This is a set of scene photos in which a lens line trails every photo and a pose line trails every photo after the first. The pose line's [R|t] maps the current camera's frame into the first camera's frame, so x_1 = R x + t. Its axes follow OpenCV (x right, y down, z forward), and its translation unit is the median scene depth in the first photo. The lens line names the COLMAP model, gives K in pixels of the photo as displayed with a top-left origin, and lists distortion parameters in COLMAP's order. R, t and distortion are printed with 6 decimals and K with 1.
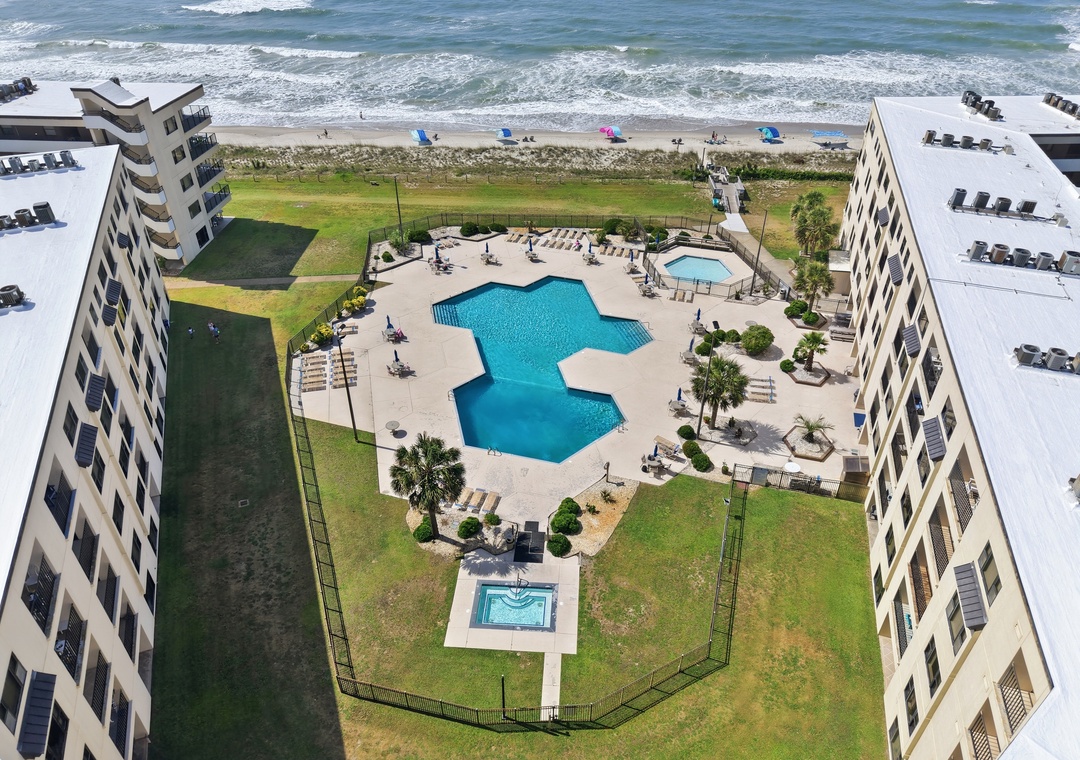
lens RADIAL K [[720.9, 0, 543.2], [0, 720.9, 378.1], [0, 0, 1]] dist [0.009089, -0.008865]
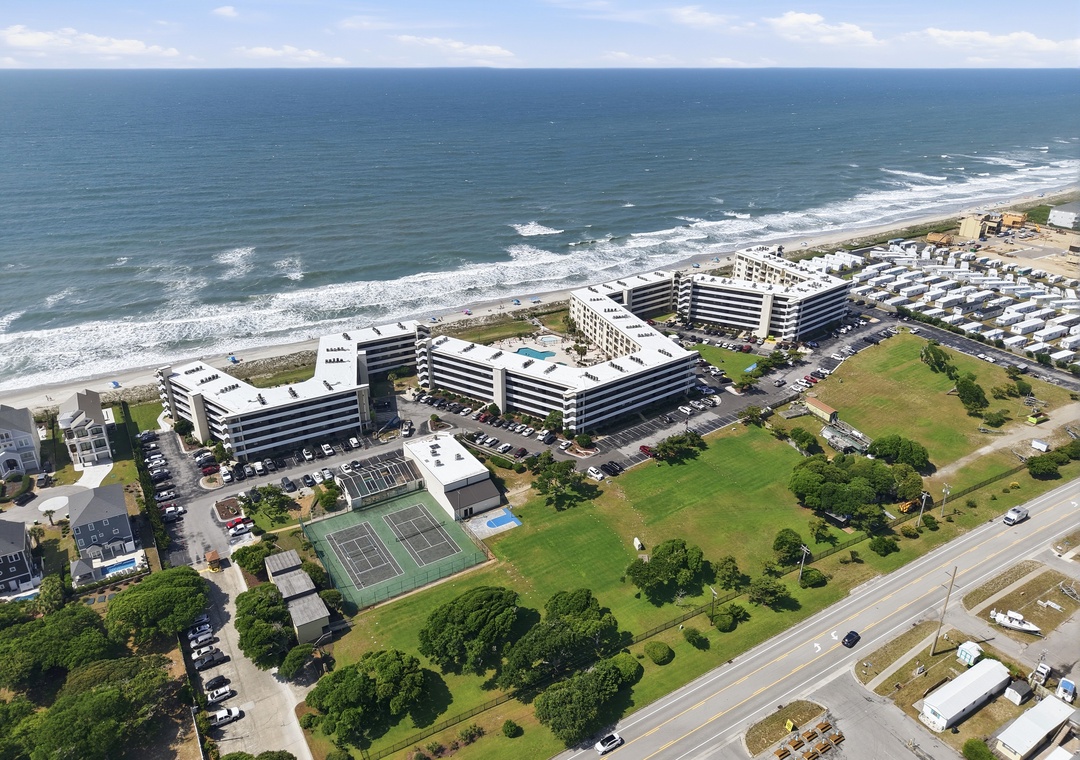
lens RADIAL K [[720.9, 0, 538.8], [0, 720.9, 382.0], [0, 0, 1]] dist [0.009089, -0.008865]
pose [[0.818504, -0.235481, 0.524022, -1.986544], [0.334315, 0.937021, -0.101118, 0.455118], [-0.467209, 0.257954, 0.845681, -2.284474]]
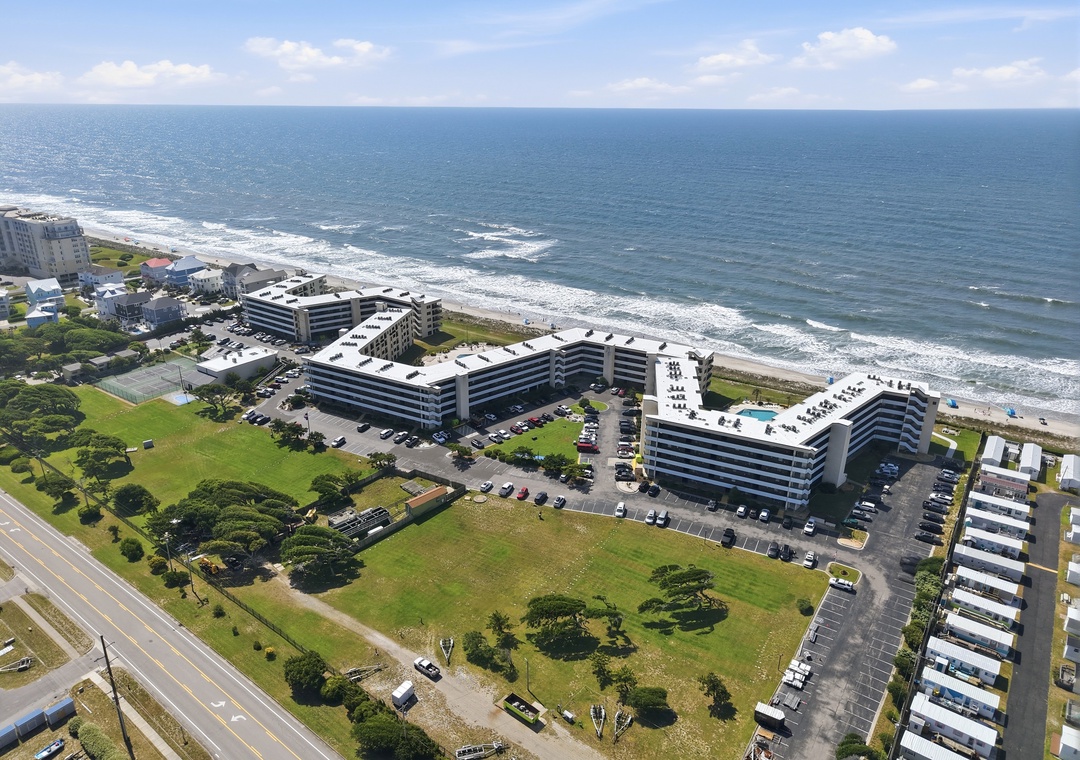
lens RADIAL K [[720.9, 0, 540.7], [0, 720.9, 378.5], [0, 0, 1]] dist [0.009089, -0.008865]
pose [[0.848219, 0.199058, -0.490817, 2.248739], [-0.313950, 0.935302, -0.163236, 0.545276], [0.426569, 0.292552, 0.855834, -2.277314]]
